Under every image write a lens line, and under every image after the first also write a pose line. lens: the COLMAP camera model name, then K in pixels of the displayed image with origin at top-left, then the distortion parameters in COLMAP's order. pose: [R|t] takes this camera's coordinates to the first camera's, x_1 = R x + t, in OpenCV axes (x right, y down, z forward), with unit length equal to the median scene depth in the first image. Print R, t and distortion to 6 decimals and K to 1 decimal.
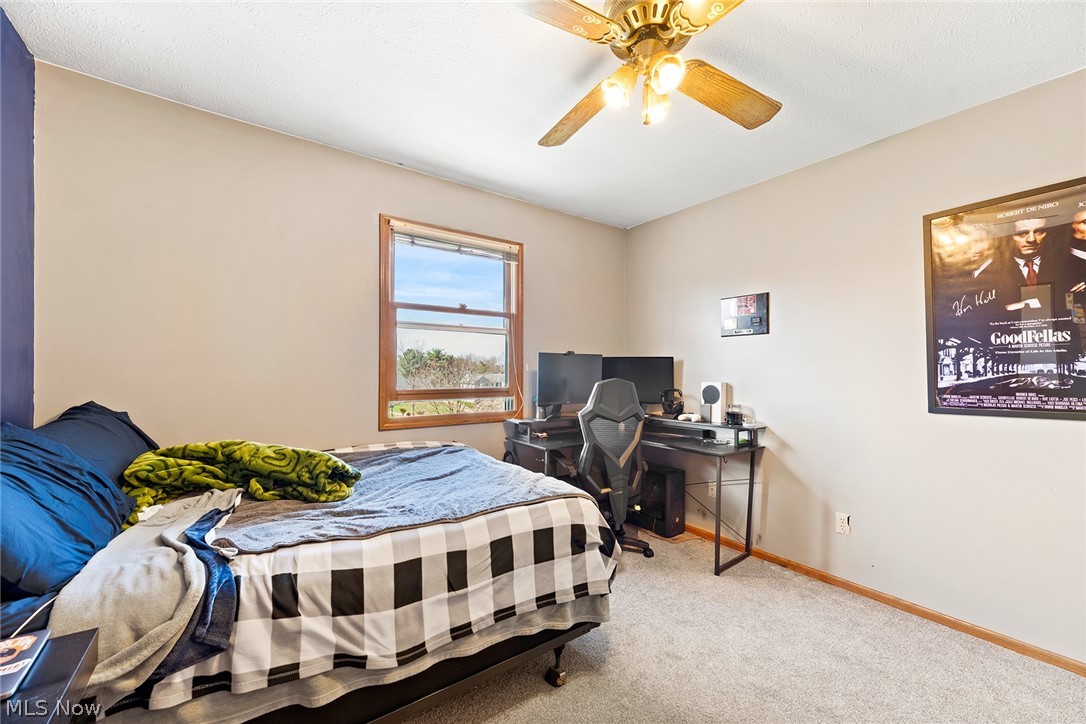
lens RADIAL K [[433.6, 0, 548.2], [0, 433.6, 366.5], [0, 0, 1]] dist [0.012420, 0.000367]
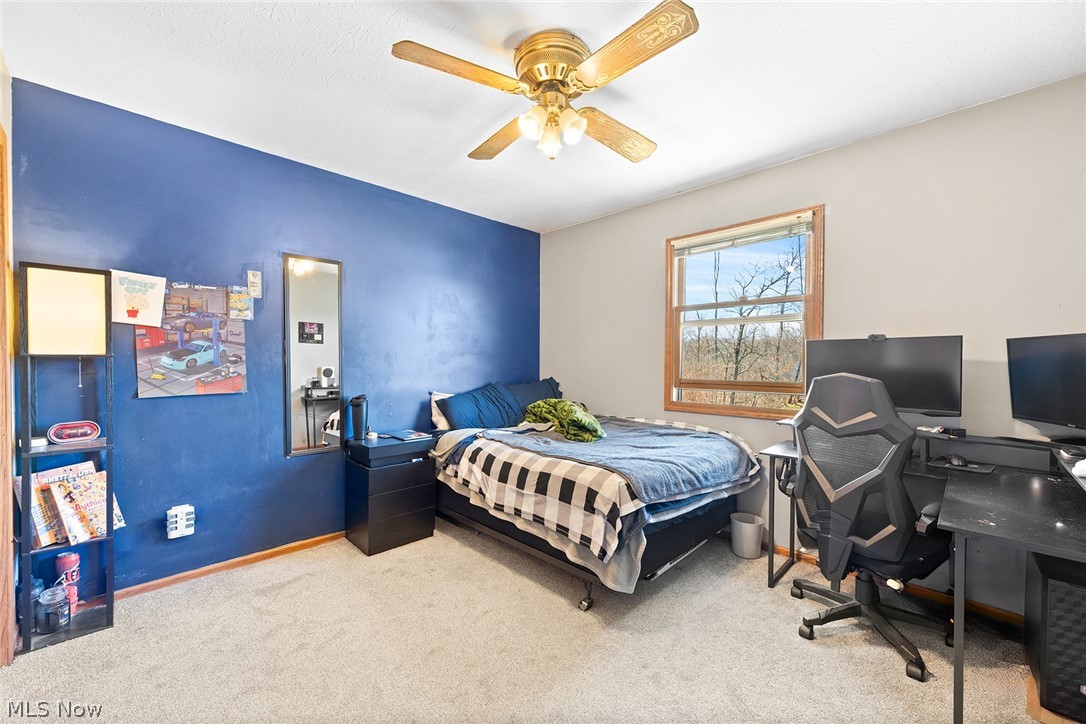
lens RADIAL K [[426.1, 0, 539.8], [0, 426.1, 367.1], [0, 0, 1]] dist [0.002835, 0.000070]
pose [[0.151901, 0.003612, -0.988389, 1.373445], [0.004436, 0.999981, 0.004336, 0.024439], [0.988386, -0.005043, 0.151882, 0.773706]]
